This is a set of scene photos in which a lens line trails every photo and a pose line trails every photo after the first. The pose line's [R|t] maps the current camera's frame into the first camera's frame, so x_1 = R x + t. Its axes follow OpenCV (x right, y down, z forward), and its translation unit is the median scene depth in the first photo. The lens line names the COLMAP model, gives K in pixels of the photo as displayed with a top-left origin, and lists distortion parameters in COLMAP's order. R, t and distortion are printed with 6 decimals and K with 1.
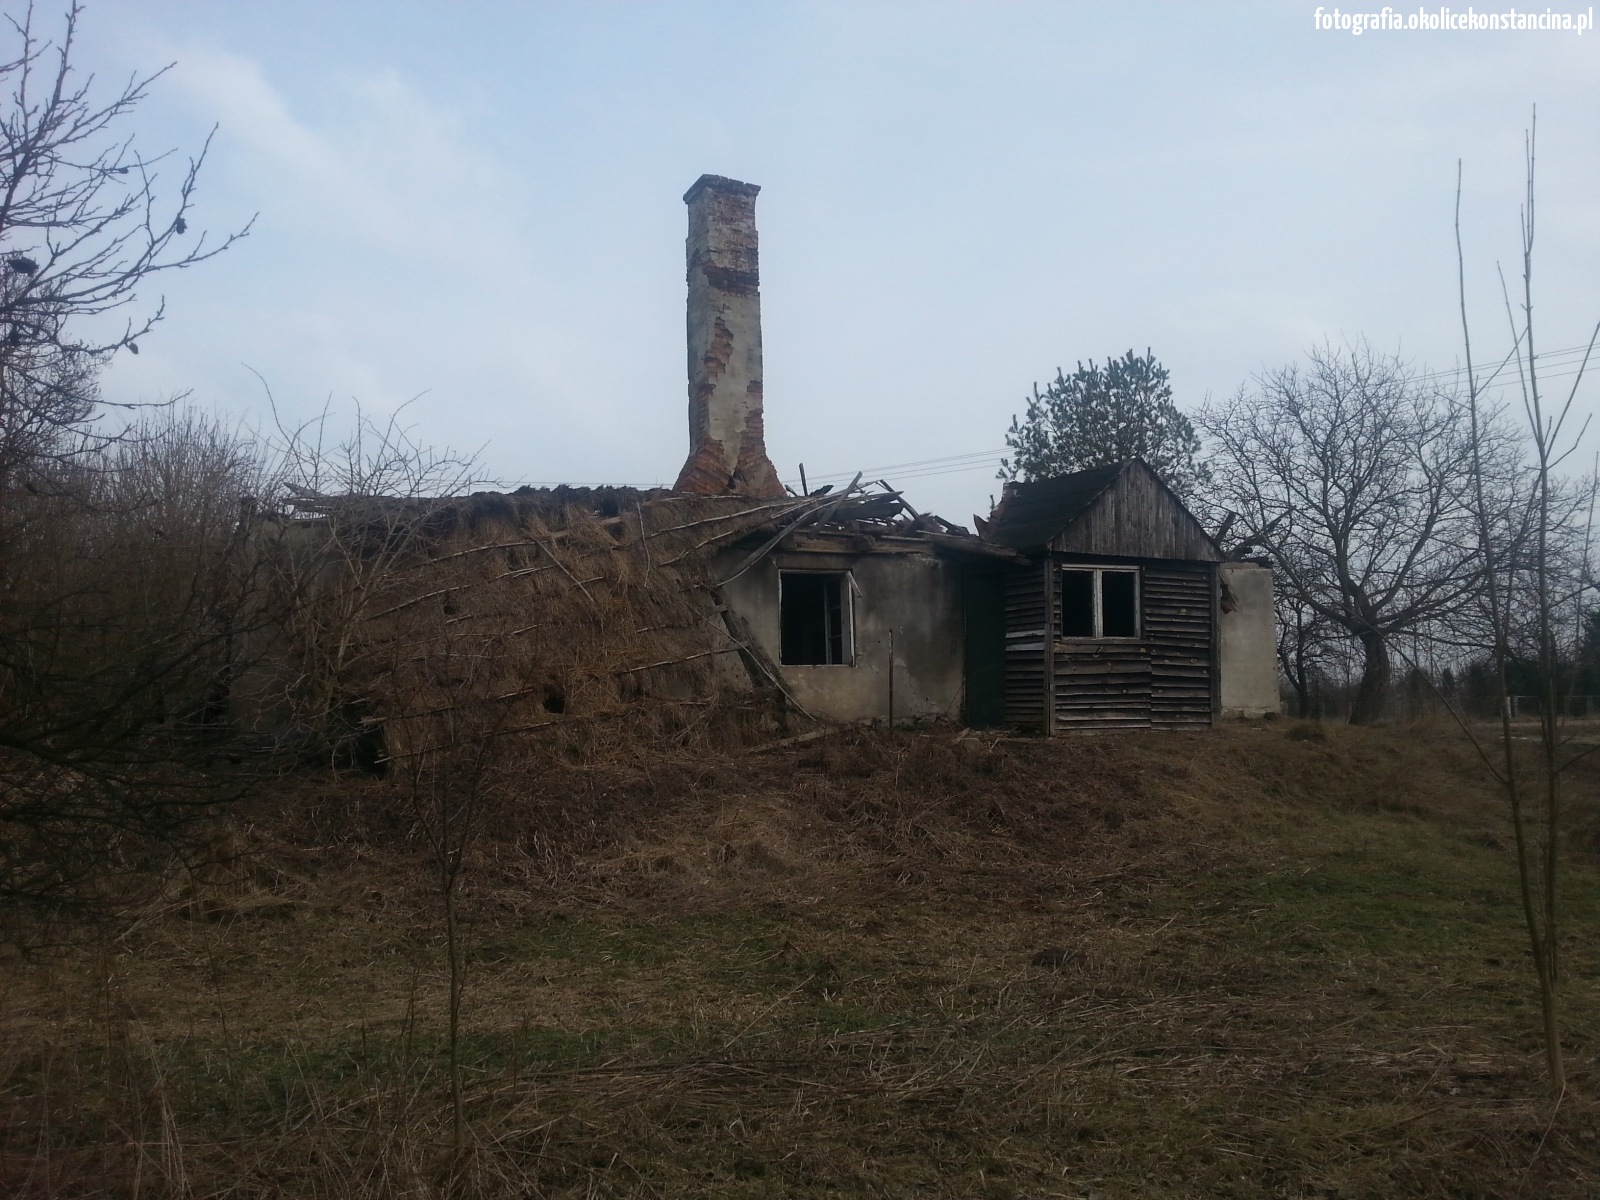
lens RADIAL K [[1329.1, 0, 832.5], [0, 1329.1, 613.2], [0, 0, 1]] dist [0.025249, -0.085170]
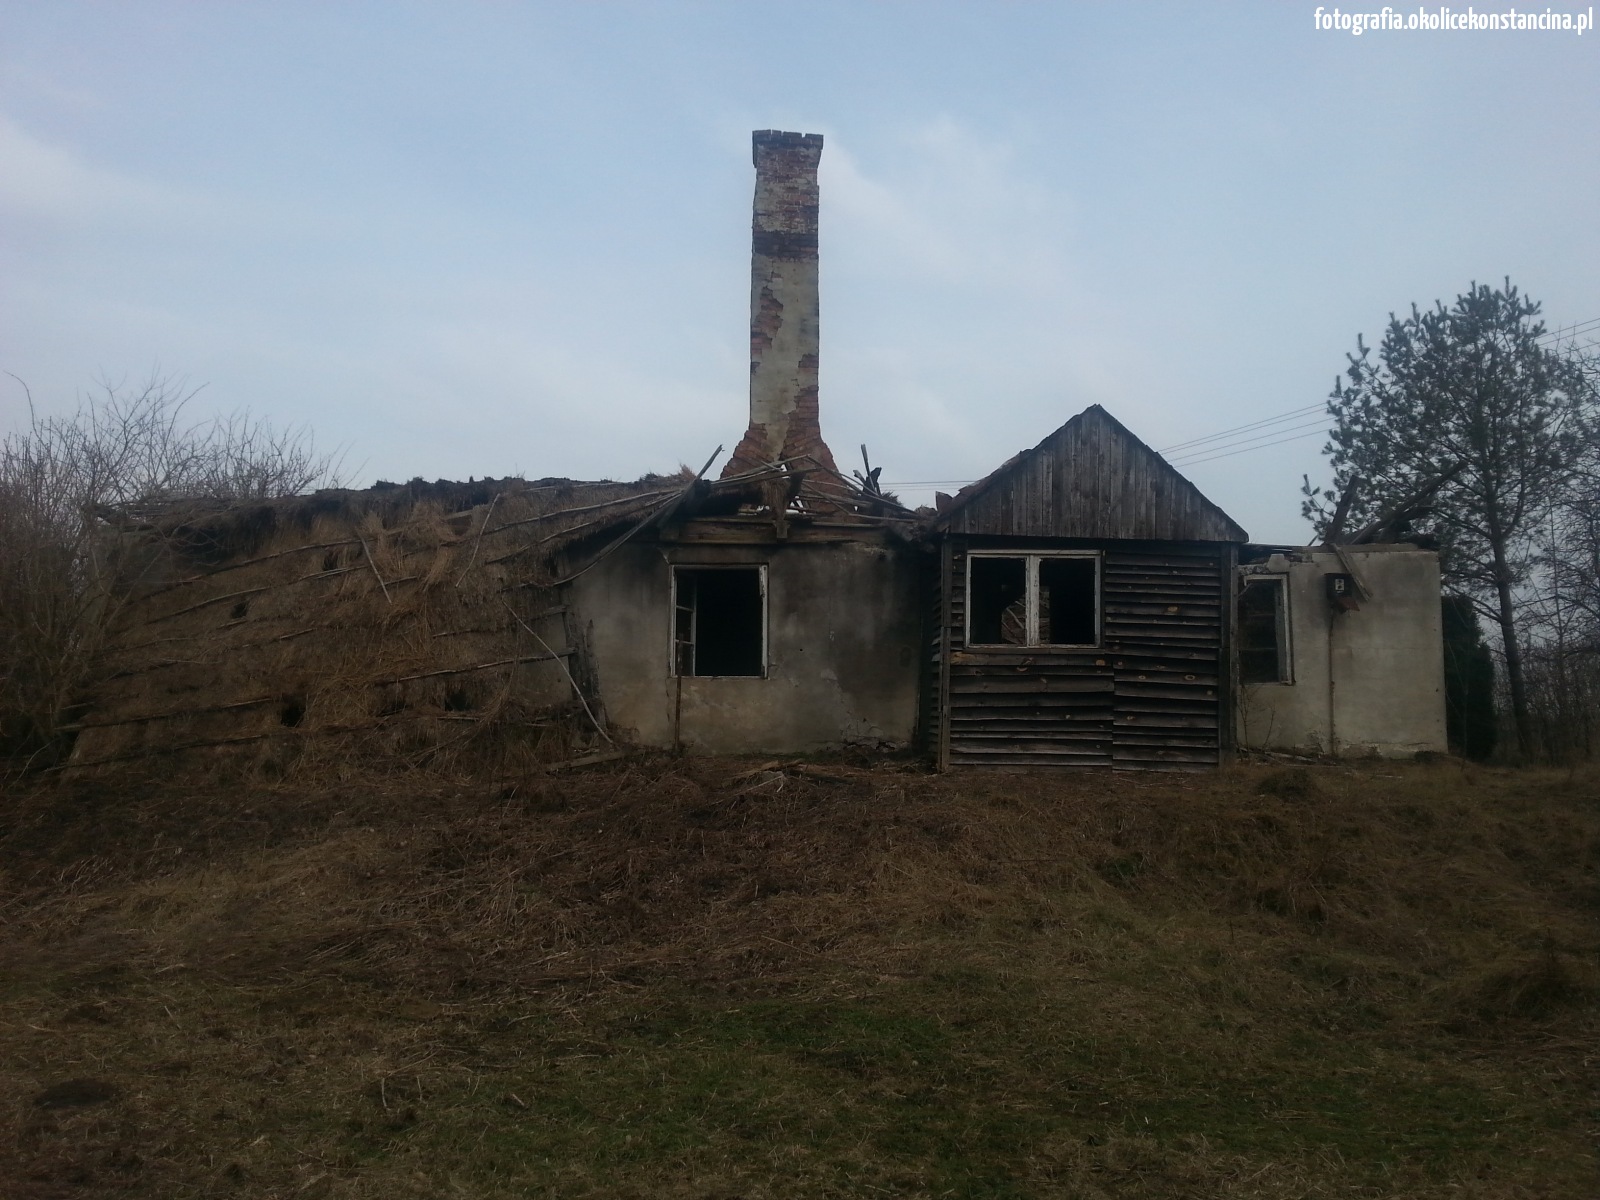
lens RADIAL K [[1329.1, 0, 809.4], [0, 1329.1, 611.8], [0, 0, 1]] dist [0.025249, -0.085170]
pose [[0.906909, -0.007488, -0.421261, 0.392245], [0.004183, 0.999953, -0.008767, 0.005240], [0.421306, 0.006189, 0.906897, 0.249084]]
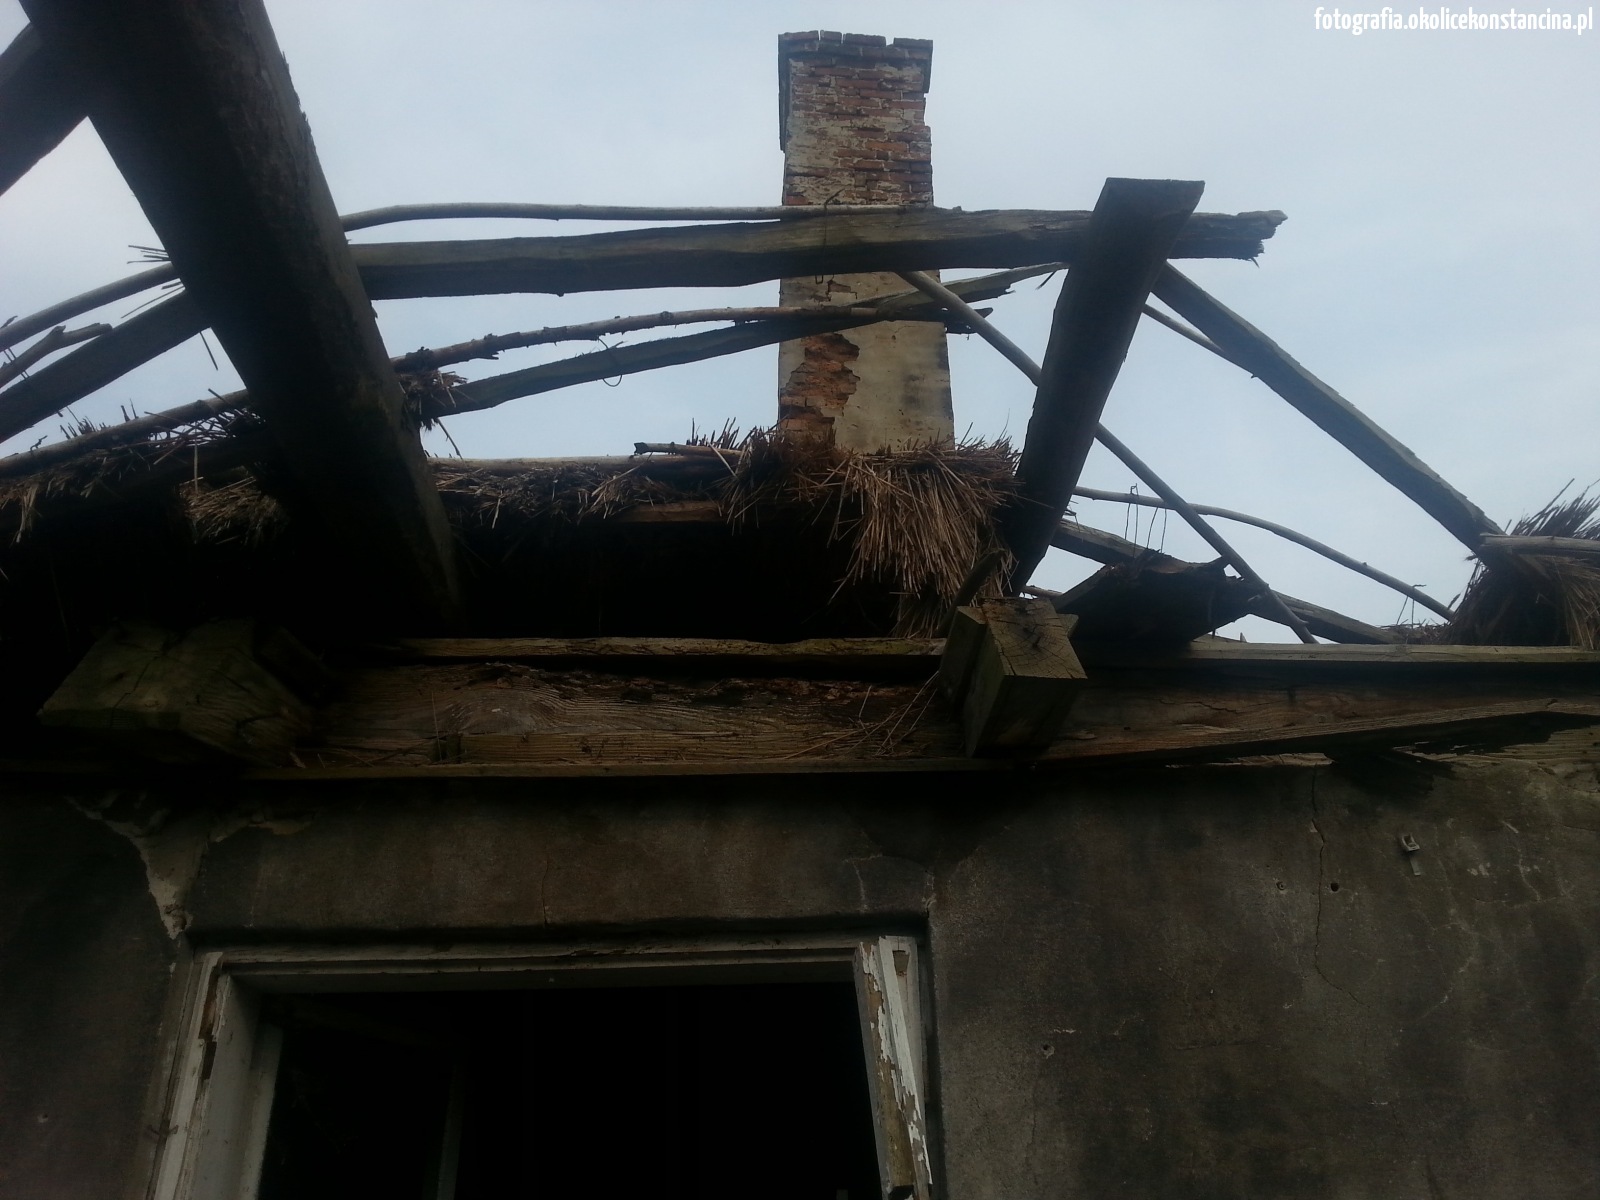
lens RADIAL K [[1329.1, 0, 808.9], [0, 1329.1, 595.2], [0, 0, 1]] dist [0.025249, -0.085170]
pose [[0.894859, -0.186701, -0.405427, 0.057545], [0.023225, 0.926563, -0.375423, -0.016243], [0.445745, 0.326534, 0.833479, 0.891742]]
